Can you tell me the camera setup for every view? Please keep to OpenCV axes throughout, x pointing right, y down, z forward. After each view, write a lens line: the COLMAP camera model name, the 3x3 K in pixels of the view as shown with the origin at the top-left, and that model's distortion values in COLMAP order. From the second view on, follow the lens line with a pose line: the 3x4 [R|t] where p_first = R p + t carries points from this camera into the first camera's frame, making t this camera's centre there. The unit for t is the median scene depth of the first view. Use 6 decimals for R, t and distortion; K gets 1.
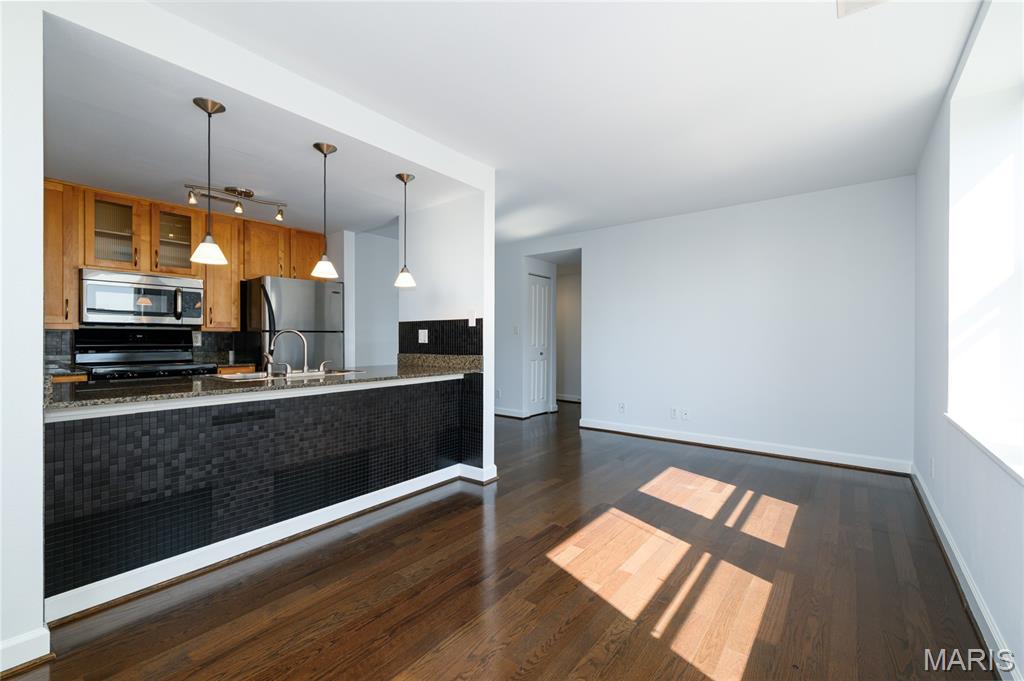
lens RADIAL K [[431.3, 0, 512.0], [0, 431.3, 340.5], [0, 0, 1]] dist [0.001190, 0.000001]
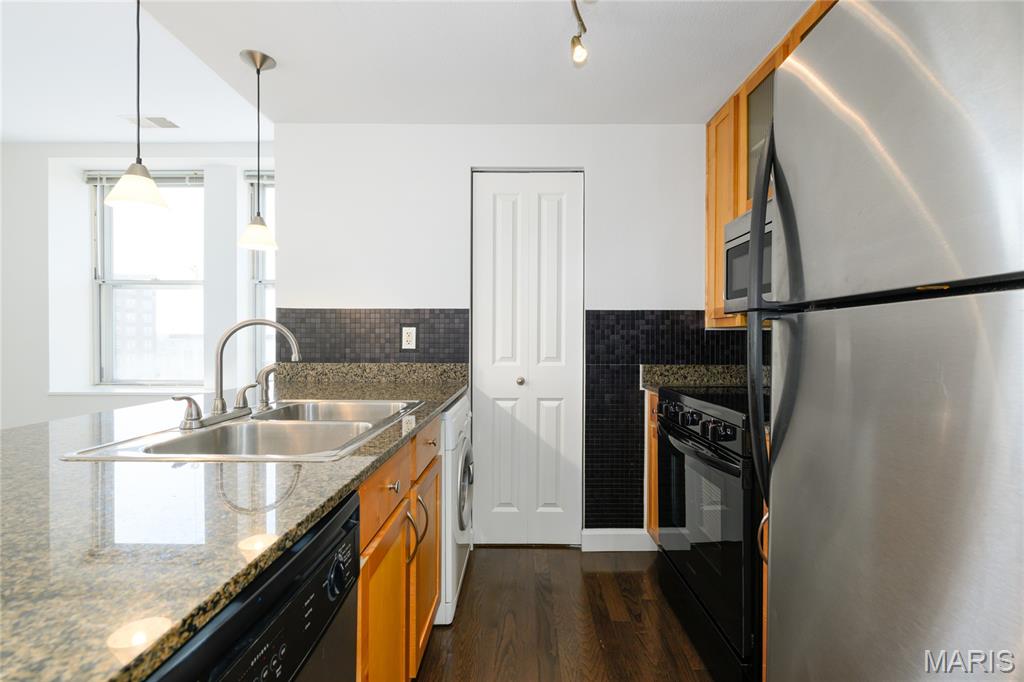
lens RADIAL K [[462.4, 0, 520.3], [0, 462.4, 338.6], [0, 0, 1]] dist [0.001126, 0.000522]
pose [[-0.787113, -0.001537, -0.616807, -0.344952], [-0.007583, 0.999945, 0.007186, -0.009147], [0.616763, 0.010333, -0.787081, 1.275841]]
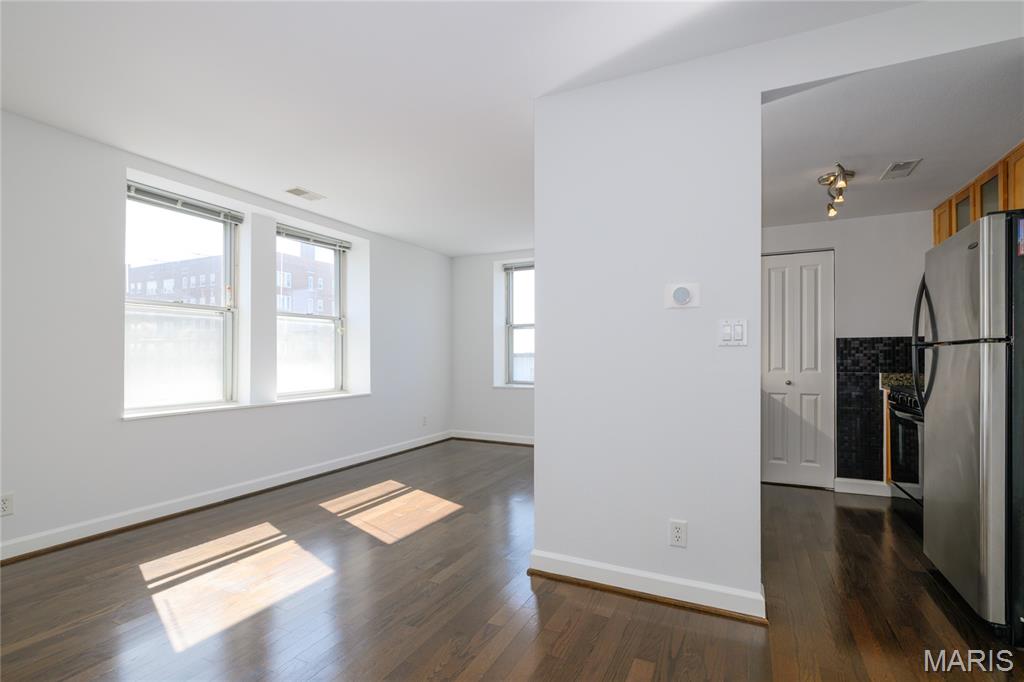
lens RADIAL K [[471.8, 0, 515.9], [0, 471.8, 352.9], [0, 0, 1]] dist [-0.001791, -0.000135]
pose [[-0.976675, -0.001646, -0.214719, 0.150993], [-0.001158, 0.999996, -0.002398, -0.008821], [0.214722, -0.002093, -0.976673, 1.735946]]
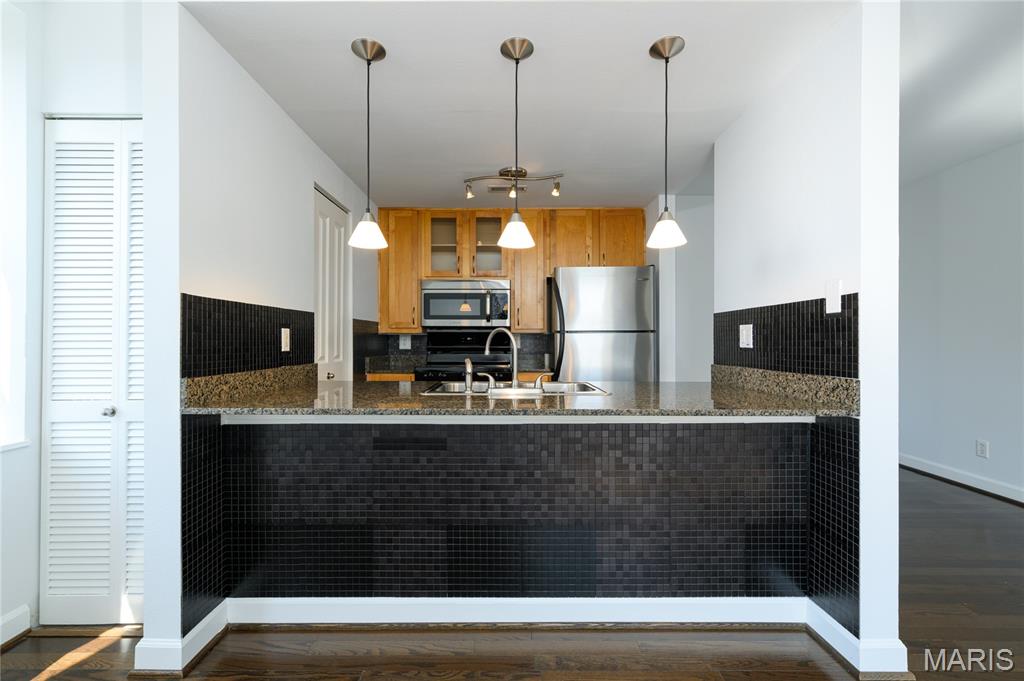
lens RADIAL K [[438.7, 0, 506.7], [0, 438.7, 340.9], [0, 0, 1]] dist [0.000542, -0.000204]
pose [[0.614081, -0.001301, -0.789242, 0.063465], [-0.002468, 0.999991, -0.003568, -0.000818], [0.789239, 0.004139, 0.614072, 0.443502]]
